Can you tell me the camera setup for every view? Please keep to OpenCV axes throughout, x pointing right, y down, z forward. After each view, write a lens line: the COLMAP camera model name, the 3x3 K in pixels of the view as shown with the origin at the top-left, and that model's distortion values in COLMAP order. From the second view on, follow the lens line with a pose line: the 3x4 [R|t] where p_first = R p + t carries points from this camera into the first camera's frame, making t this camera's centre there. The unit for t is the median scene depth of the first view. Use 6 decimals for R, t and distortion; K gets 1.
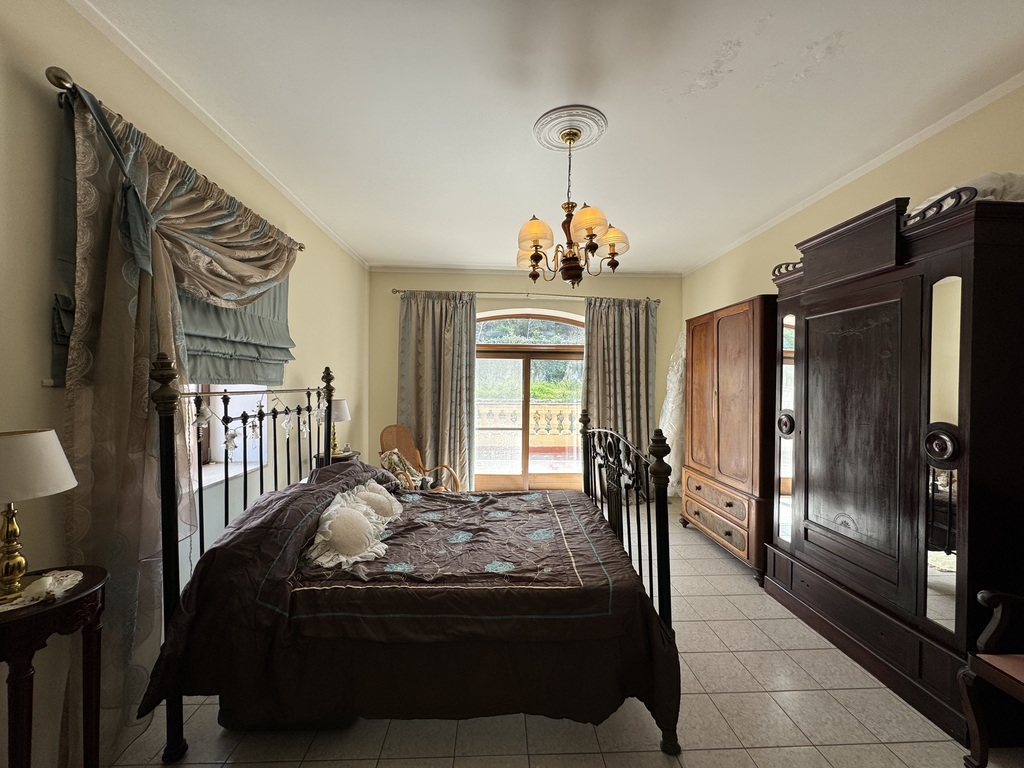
lens RADIAL K [[407.4, 0, 512.2], [0, 407.4, 386.0], [0, 0, 1]] dist [-0.002805, -0.000066]
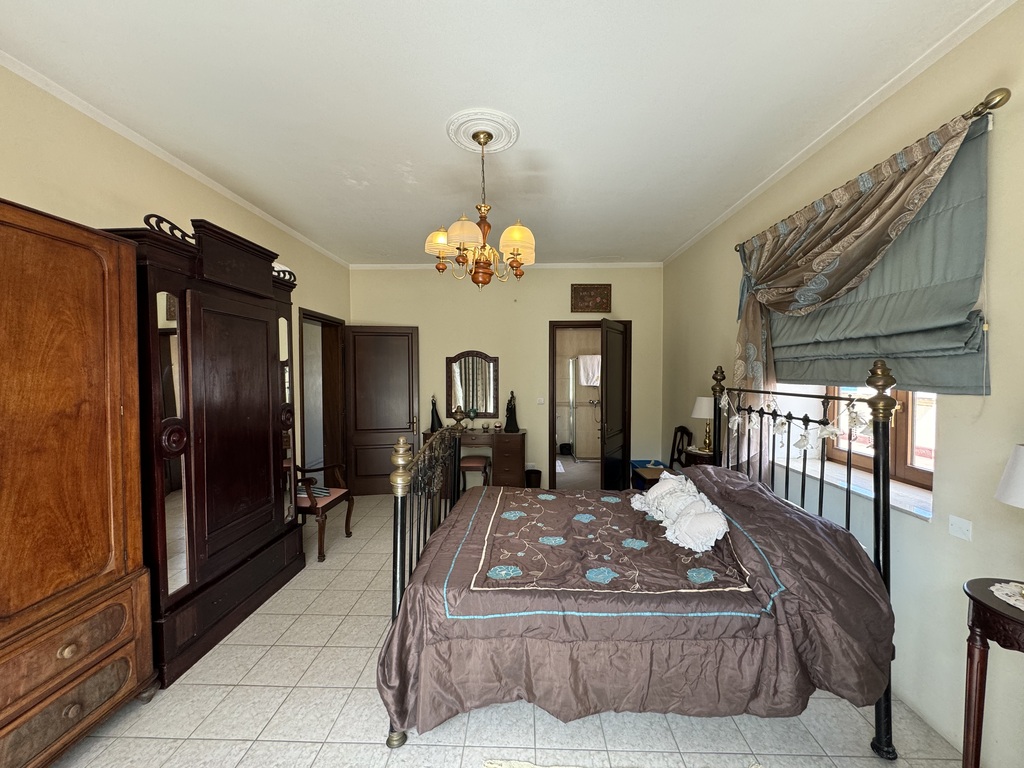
lens RADIAL K [[407.4, 0, 506.8], [0, 407.4, 383.4], [0, 0, 1]] dist [-0.002805, -0.000066]
pose [[-0.996342, -0.007413, 0.085131, -0.003053], [-0.004576, 0.999429, 0.033470, -0.042759], [-0.085331, 0.032958, -0.995807, 2.030249]]
